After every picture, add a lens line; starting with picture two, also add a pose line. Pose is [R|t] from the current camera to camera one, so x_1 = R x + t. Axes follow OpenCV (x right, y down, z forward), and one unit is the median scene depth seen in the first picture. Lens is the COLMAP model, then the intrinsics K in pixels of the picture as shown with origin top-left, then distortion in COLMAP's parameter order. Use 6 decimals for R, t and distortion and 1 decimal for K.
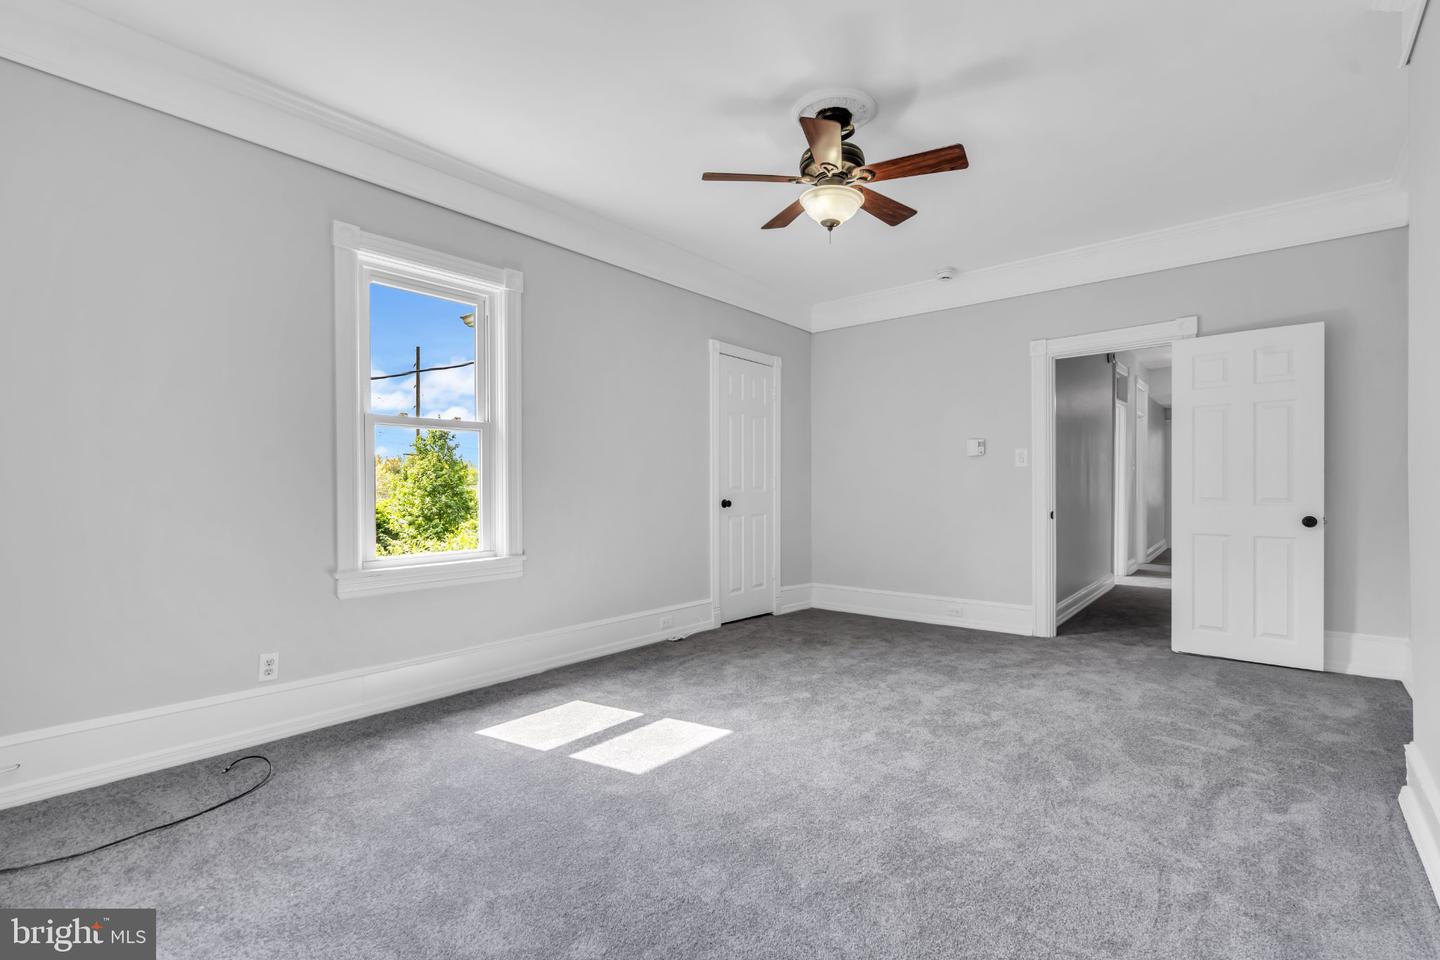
lens RADIAL K [[656.4, 0, 726.4], [0, 656.4, 487.0], [0, 0, 1]] dist [-0.006939, 0.002955]
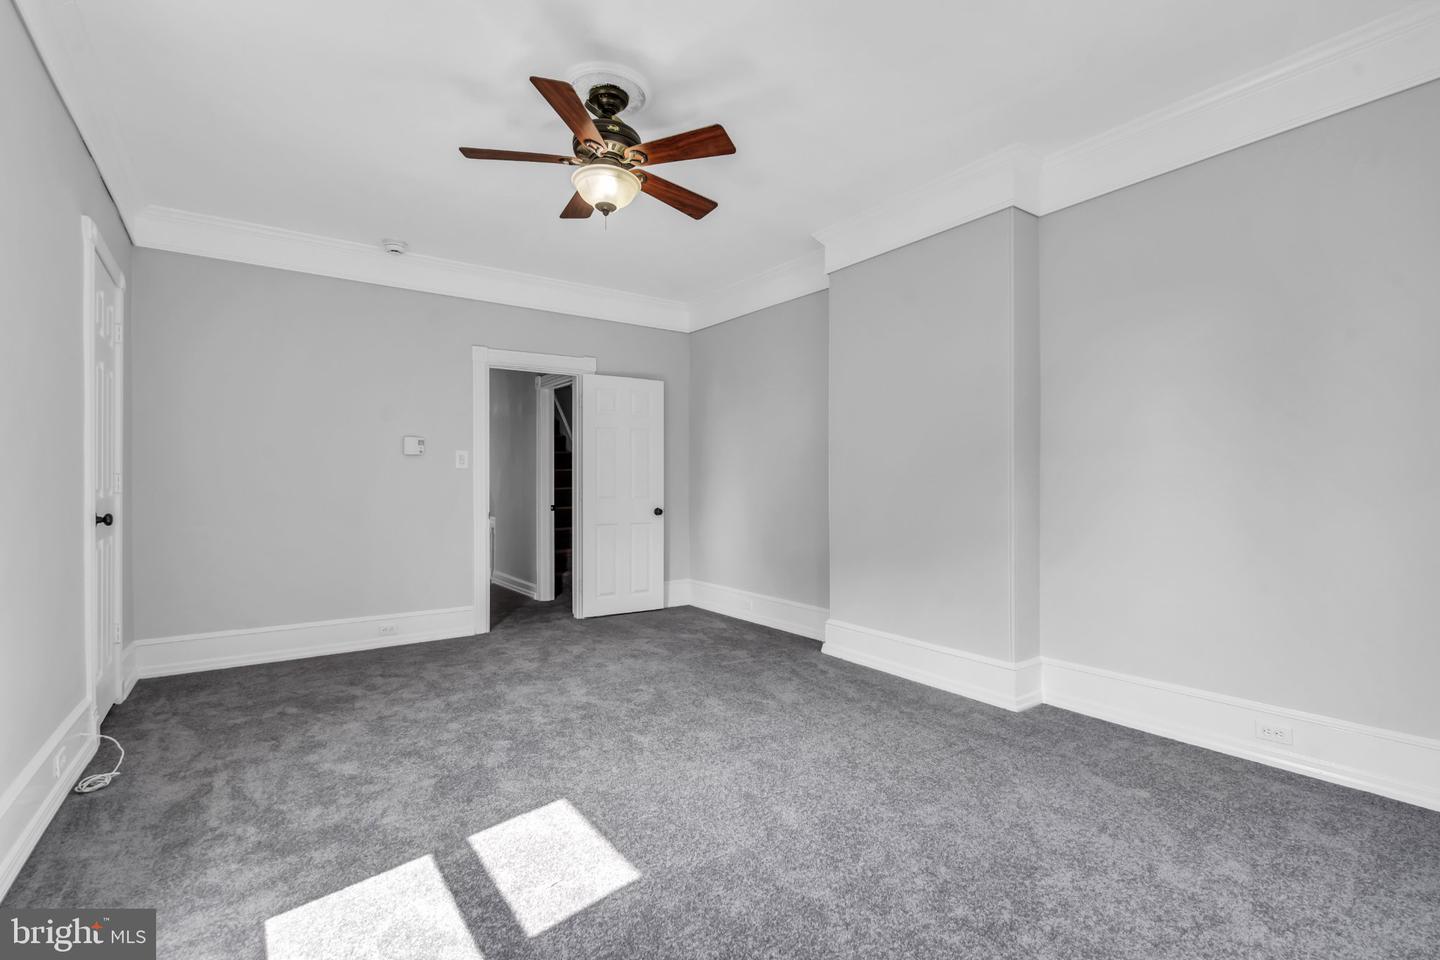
lens RADIAL K [[656.4, 0, 727.4], [0, 656.4, 482.7], [0, 0, 1]] dist [-0.006939, 0.002955]
pose [[0.246575, 0.007676, 0.969093, -0.586329], [-0.001385, 0.999970, -0.007568, -0.003186], [-0.969123, 0.000524, 0.246579, 0.504830]]
